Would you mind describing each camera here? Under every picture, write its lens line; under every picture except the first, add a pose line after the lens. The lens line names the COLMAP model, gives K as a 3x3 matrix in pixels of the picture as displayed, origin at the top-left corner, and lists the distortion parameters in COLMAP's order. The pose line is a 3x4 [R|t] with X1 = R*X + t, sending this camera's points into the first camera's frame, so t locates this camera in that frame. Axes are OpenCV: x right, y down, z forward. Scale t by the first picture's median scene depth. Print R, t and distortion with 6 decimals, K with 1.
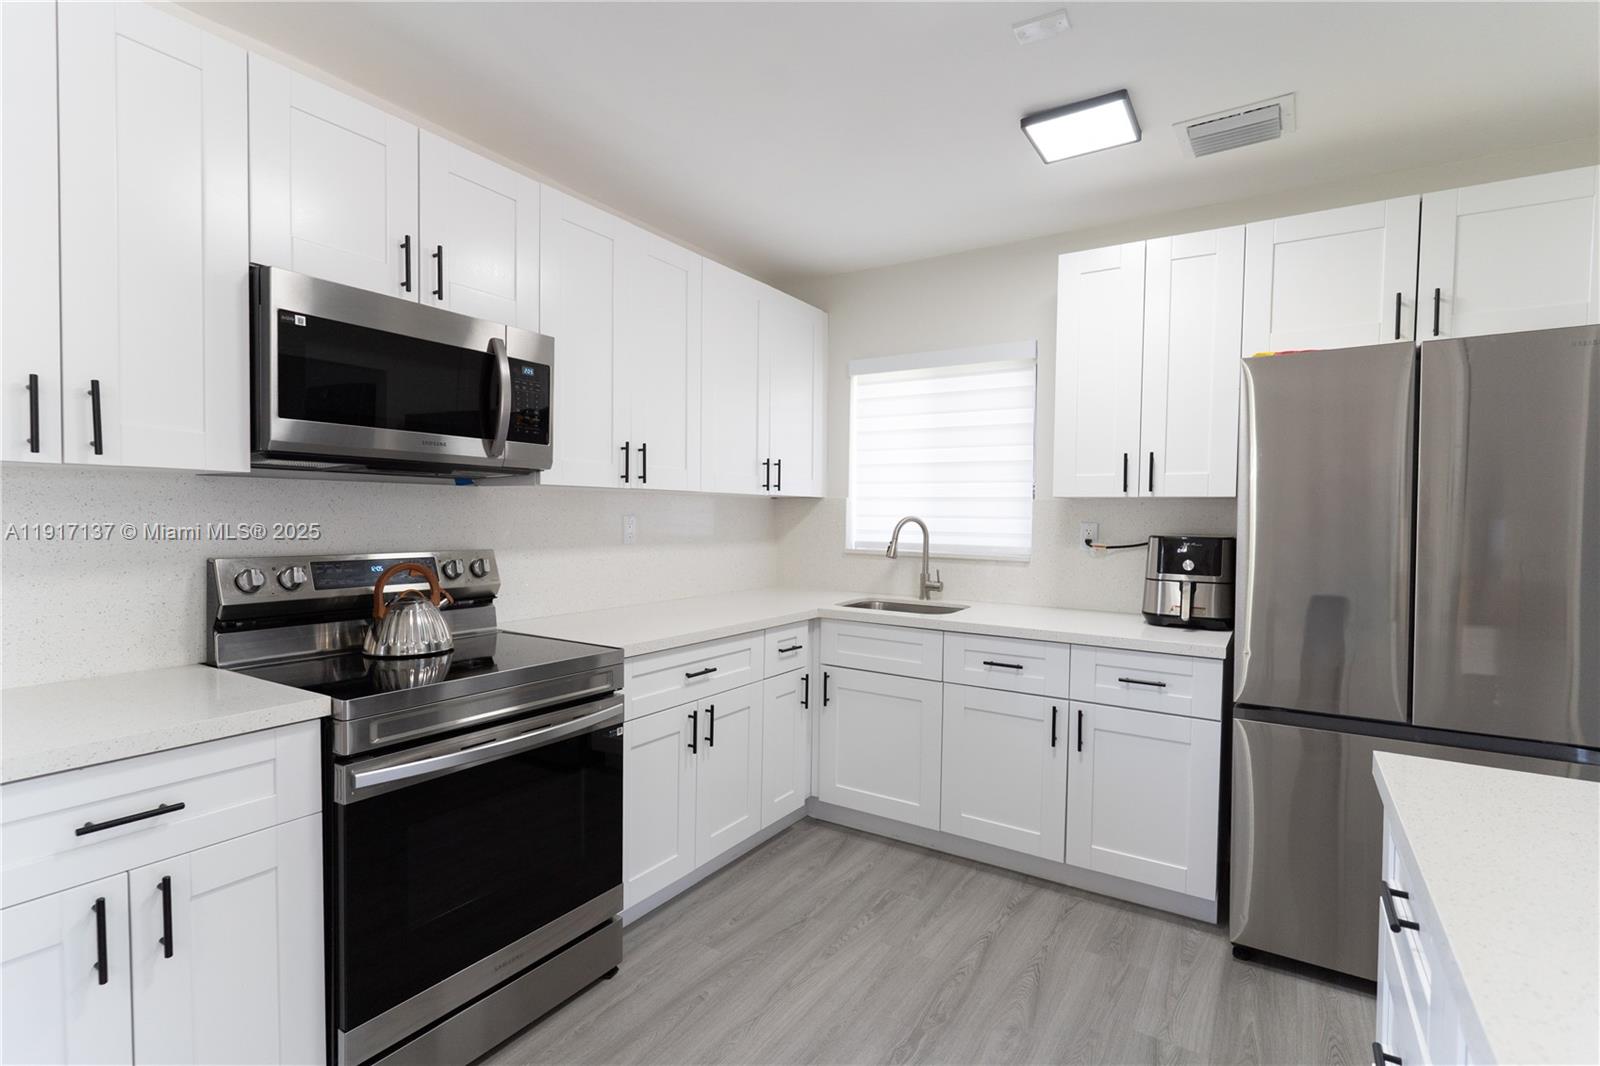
lens RADIAL K [[761.0, 0, 794.5], [0, 761.0, 536.7], [0, 0, 1]] dist [-0.001332, -0.000463]
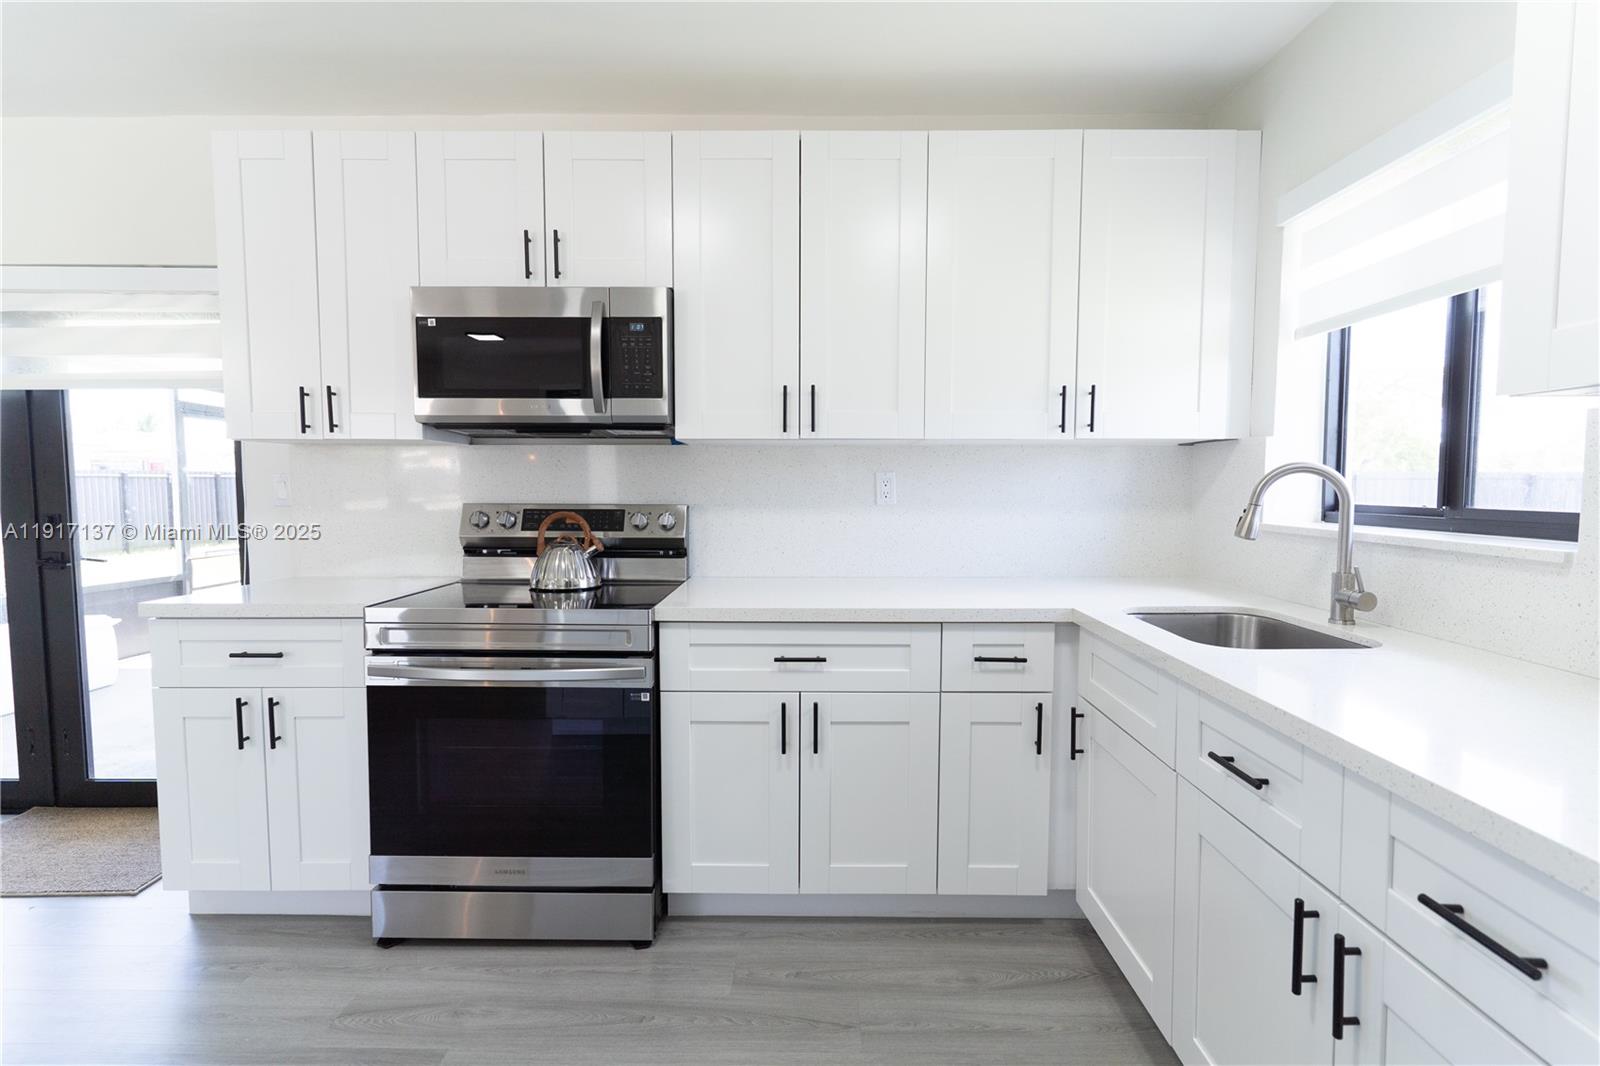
lens RADIAL K [[762.3, 0, 796.1], [0, 762.3, 522.4], [0, 0, 1]] dist [0.000424, 0.000113]
pose [[0.534554, 0.041020, -0.844138, 0.541037], [-0.021302, 0.999158, 0.035063, 0.002962], [0.844866, -0.000761, 0.534977, 0.538682]]
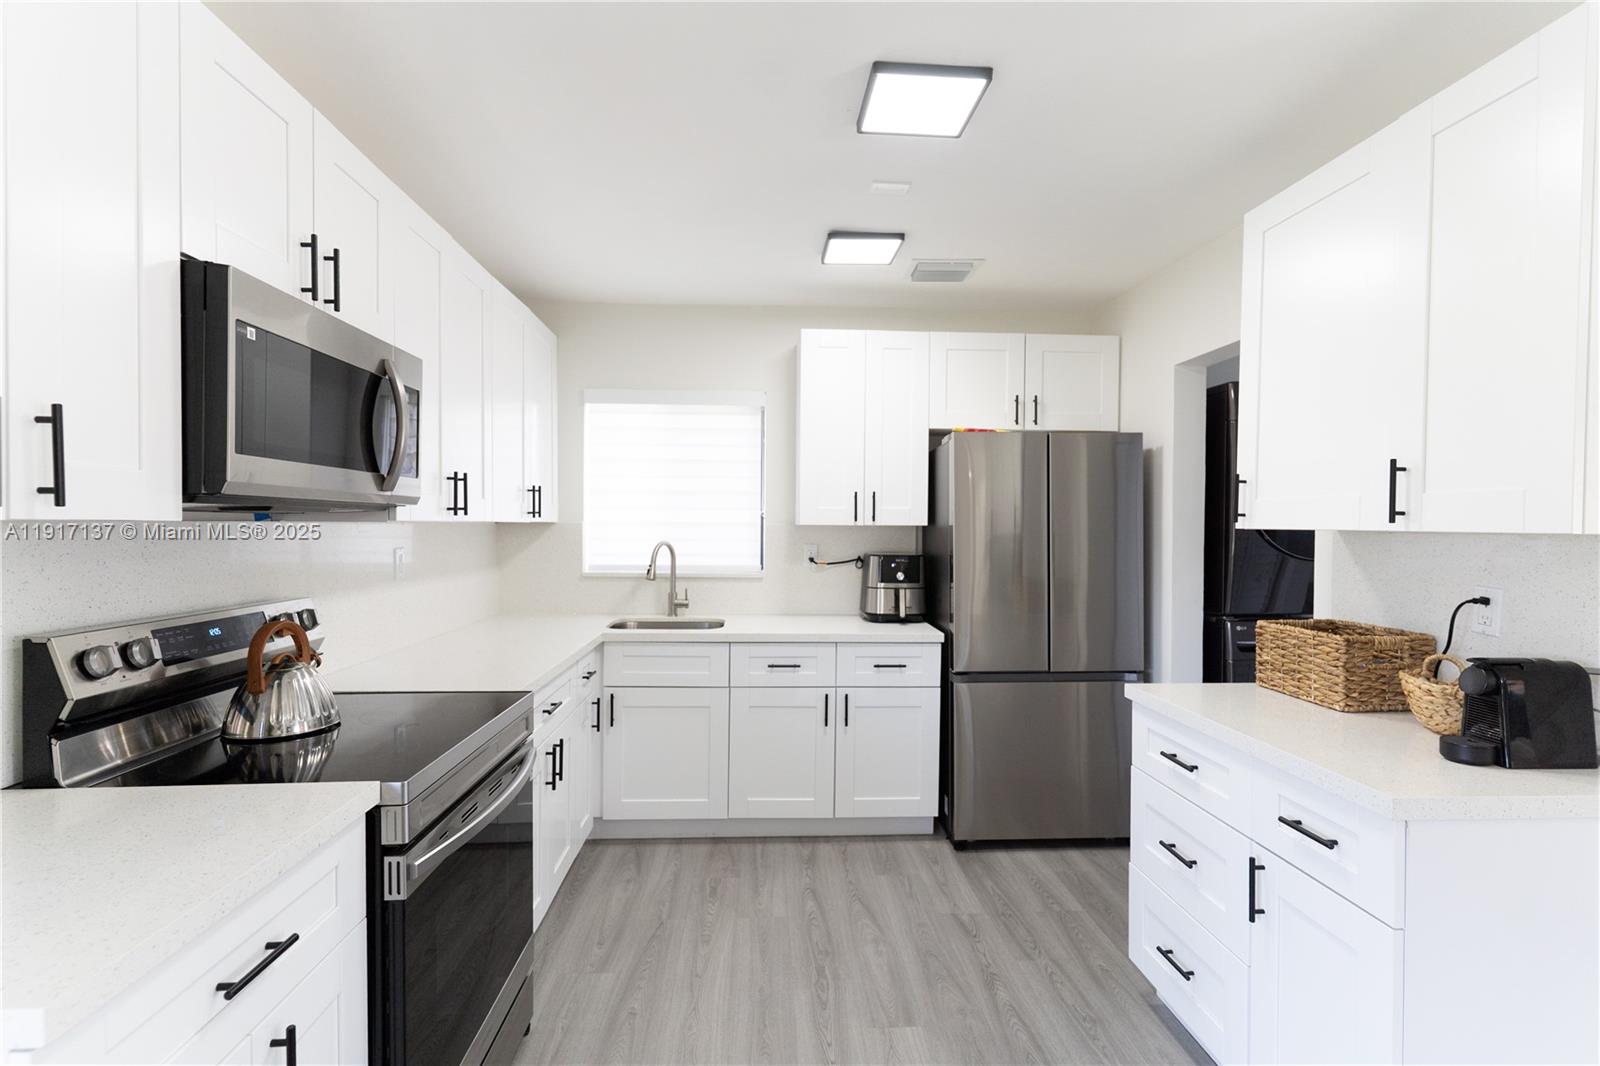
lens RADIAL K [[766.1, 0, 800.0], [0, 766.1, 533.0], [0, 0, 1]] dist [-0.001016, 0.000066]
pose [[0.810273, -0.013665, 0.585893, -0.429127], [0.021399, 0.999751, -0.006277, -0.034907], [-0.585662, 0.017623, 0.810364, -0.002239]]
